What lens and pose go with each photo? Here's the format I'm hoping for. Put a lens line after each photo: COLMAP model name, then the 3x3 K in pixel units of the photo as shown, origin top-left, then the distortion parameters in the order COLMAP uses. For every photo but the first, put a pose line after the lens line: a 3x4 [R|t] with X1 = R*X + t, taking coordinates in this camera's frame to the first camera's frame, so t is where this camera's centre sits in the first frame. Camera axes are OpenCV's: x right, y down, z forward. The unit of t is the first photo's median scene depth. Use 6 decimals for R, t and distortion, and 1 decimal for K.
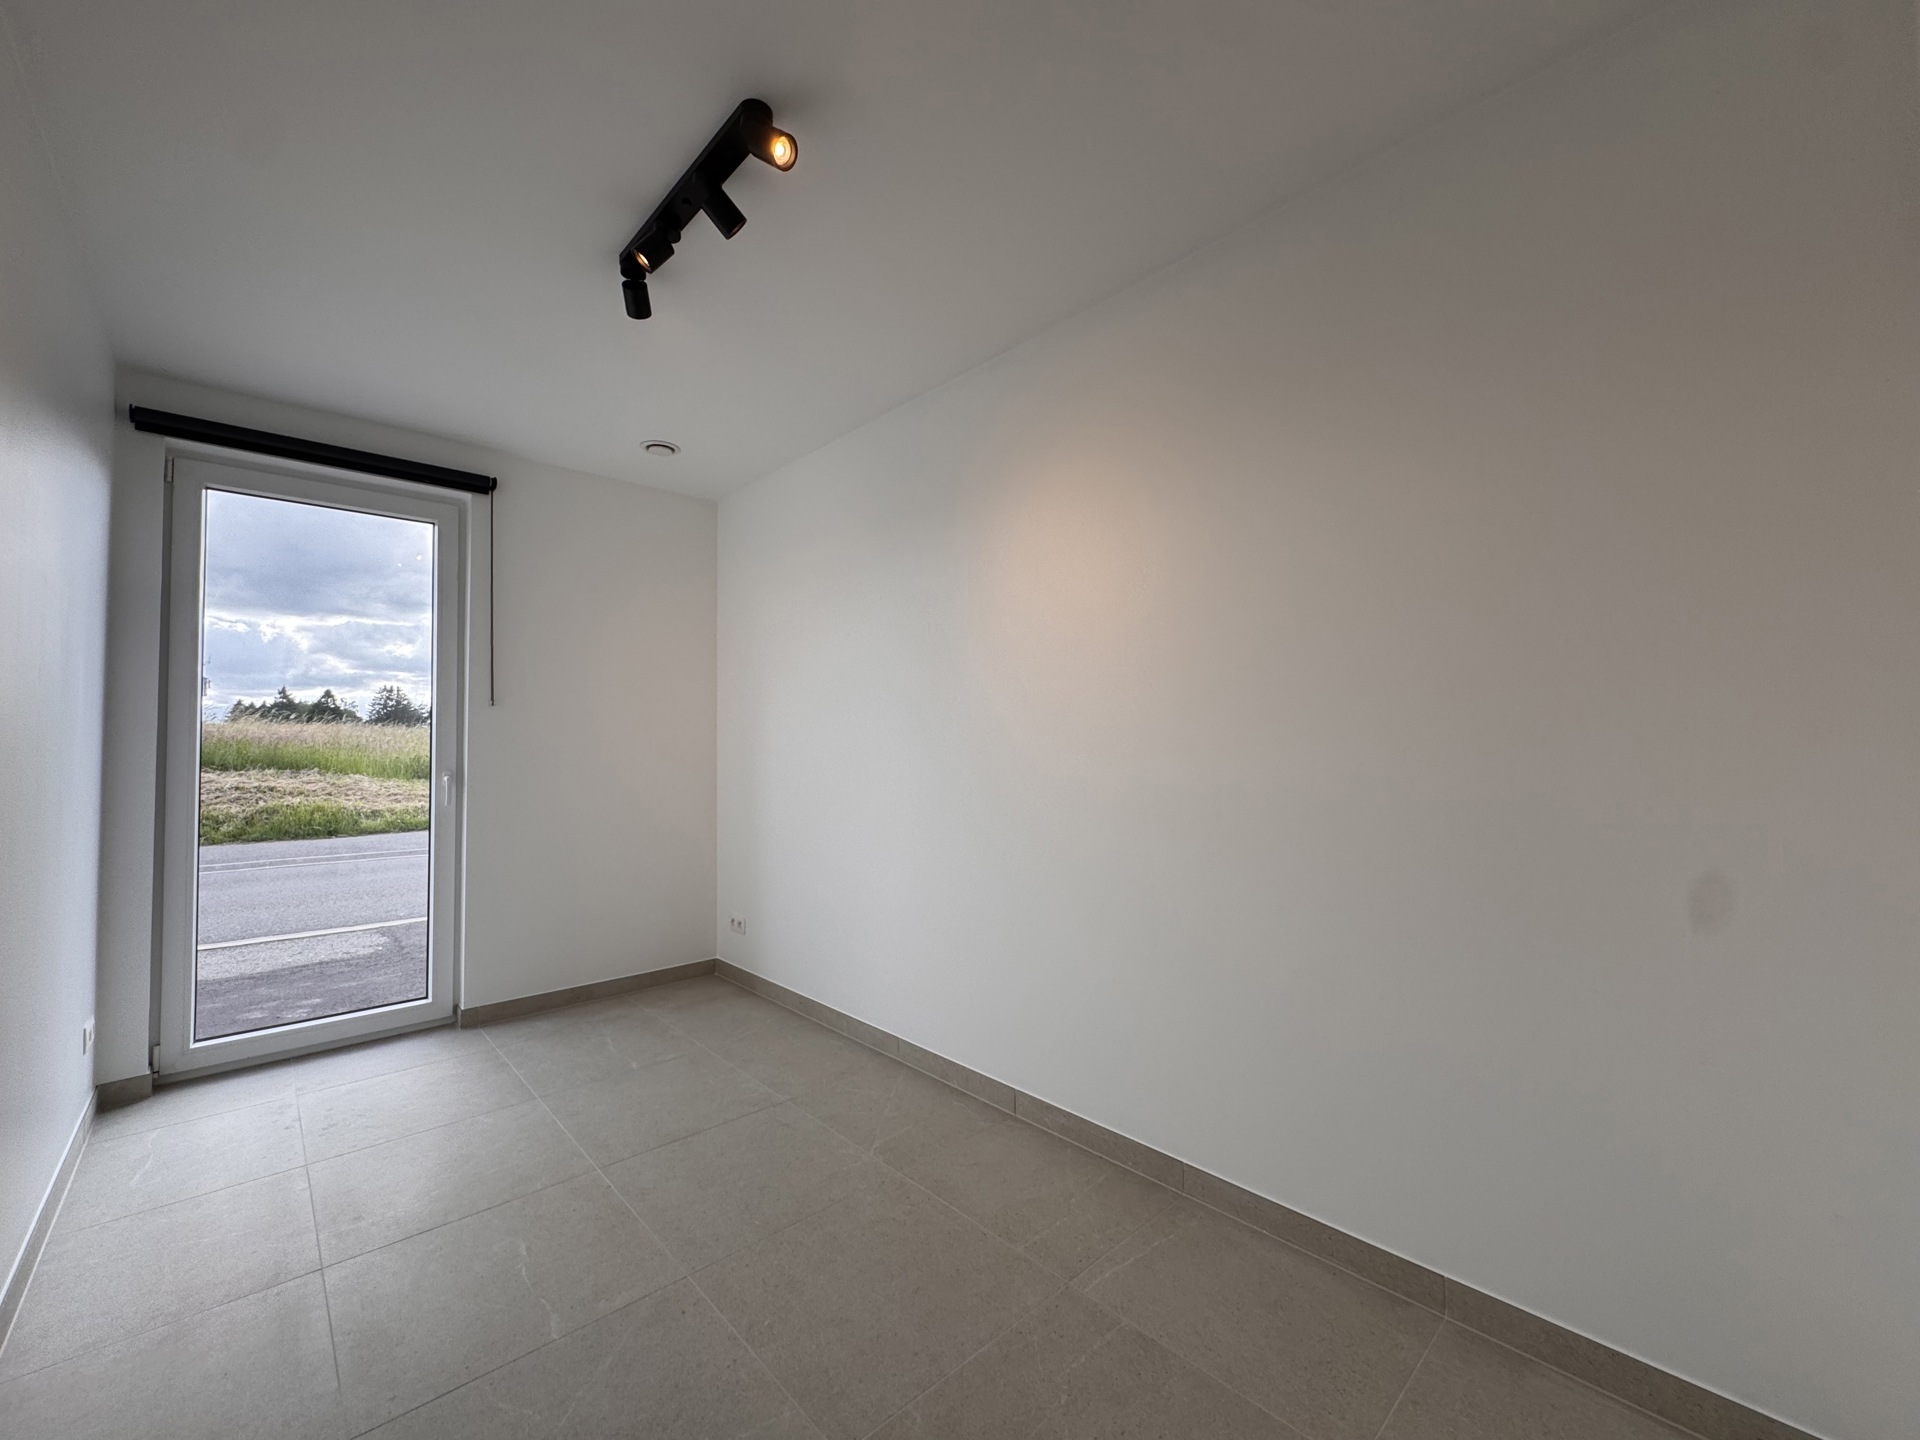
lens RADIAL K [[789.7, 0, 960.0], [0, 789.7, 720.0], [0, 0, 1]] dist [0.009973, -0.000089]
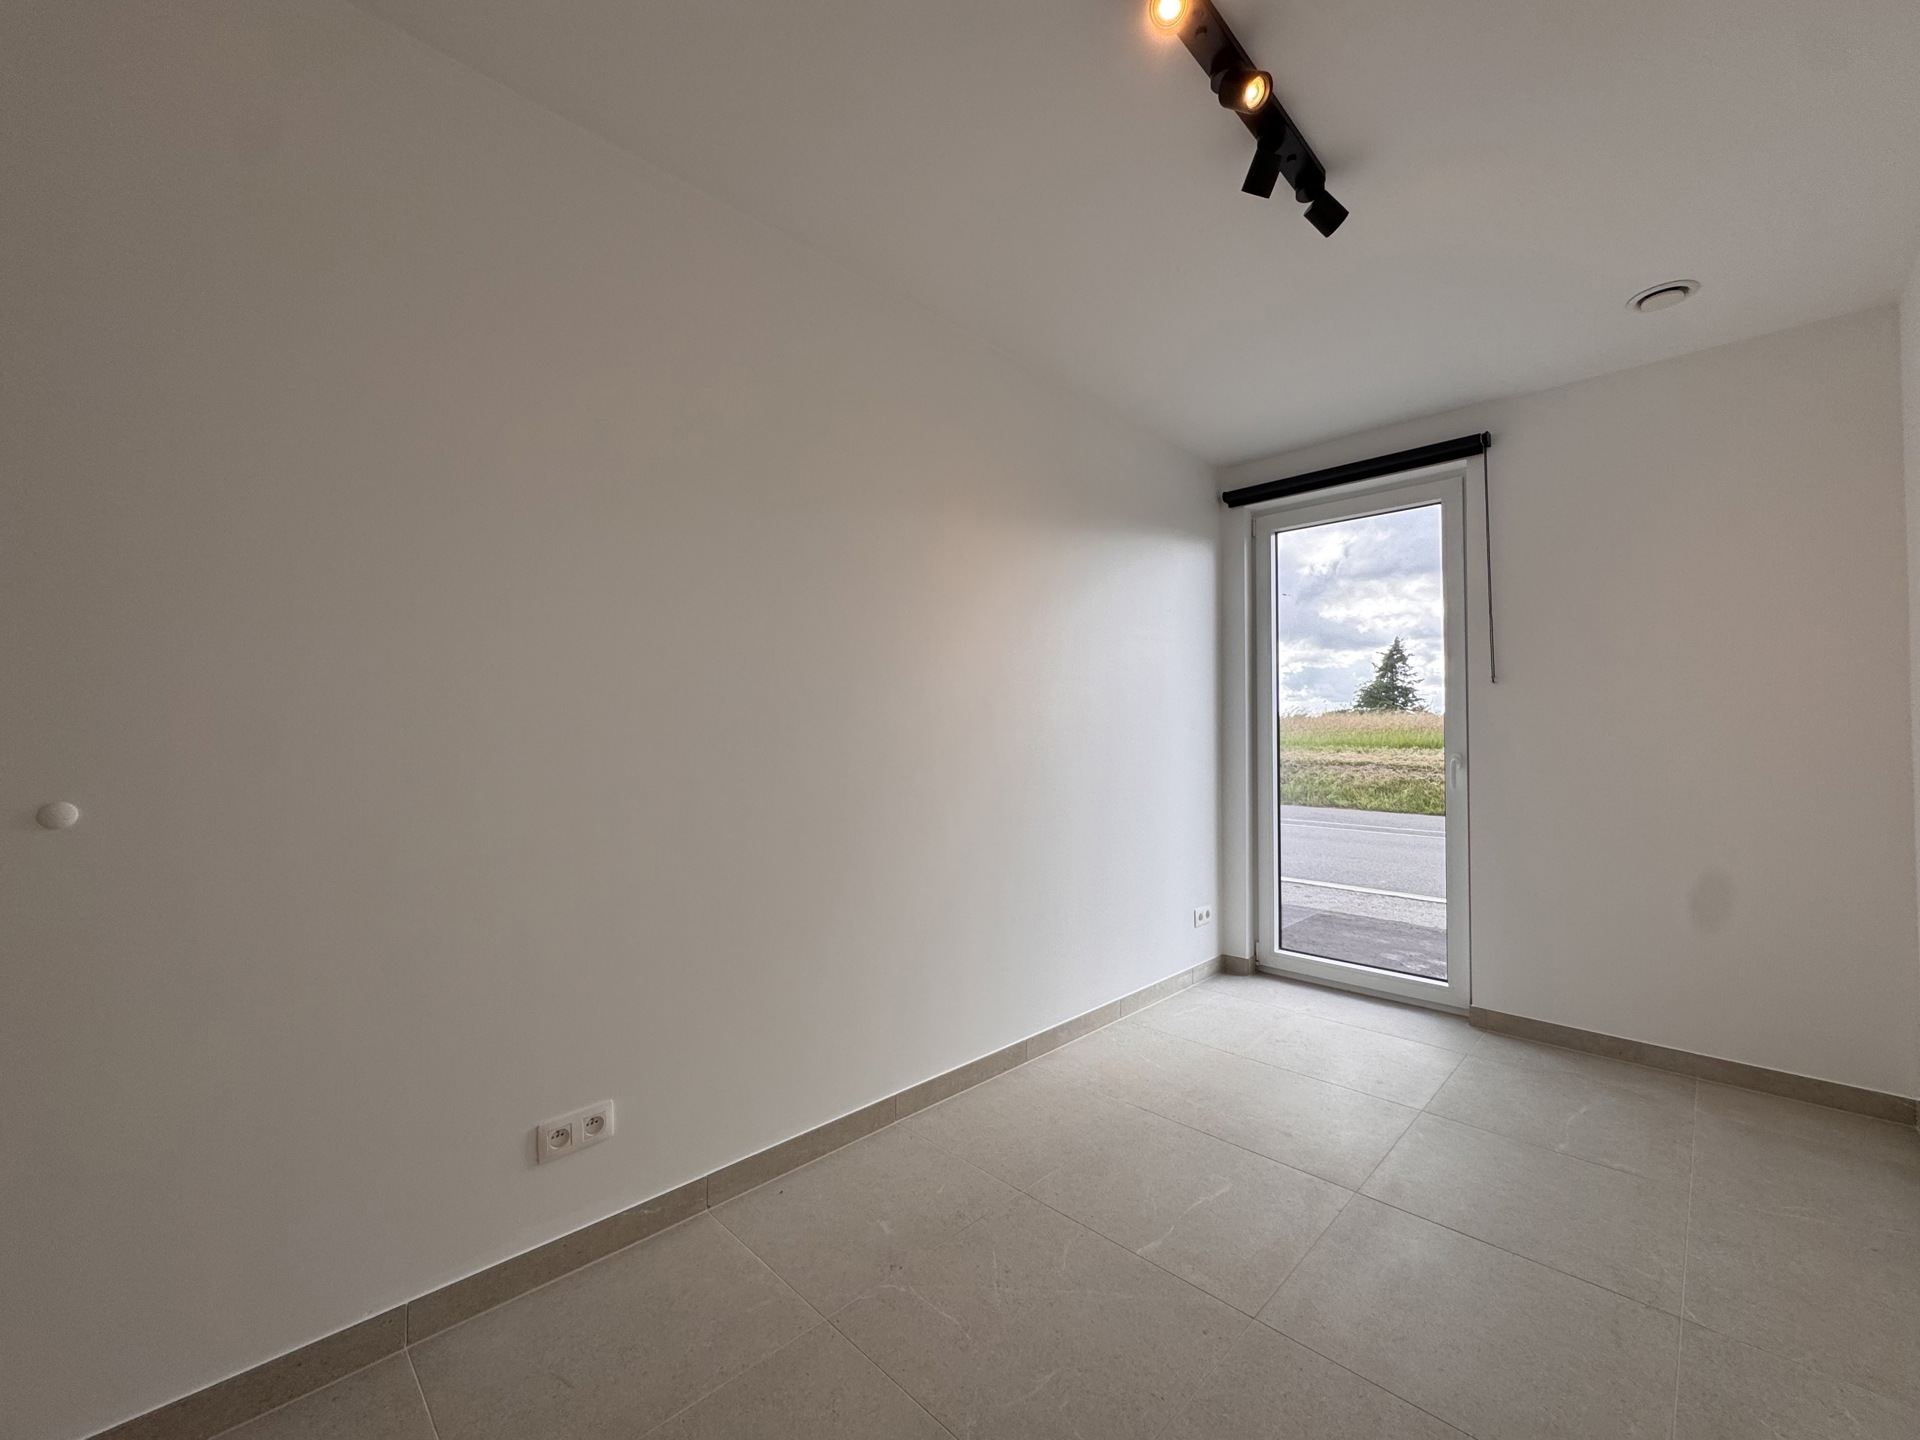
lens RADIAL K [[789.7, 0, 960.0], [0, 789.7, 720.0], [0, 0, 1]] dist [0.009973, -0.000089]
pose [[0.039836, -0.011029, -0.999145, 0.333996], [0.028251, 0.999552, -0.009907, 0.017647], [0.998807, -0.027832, 0.040130, 0.402294]]
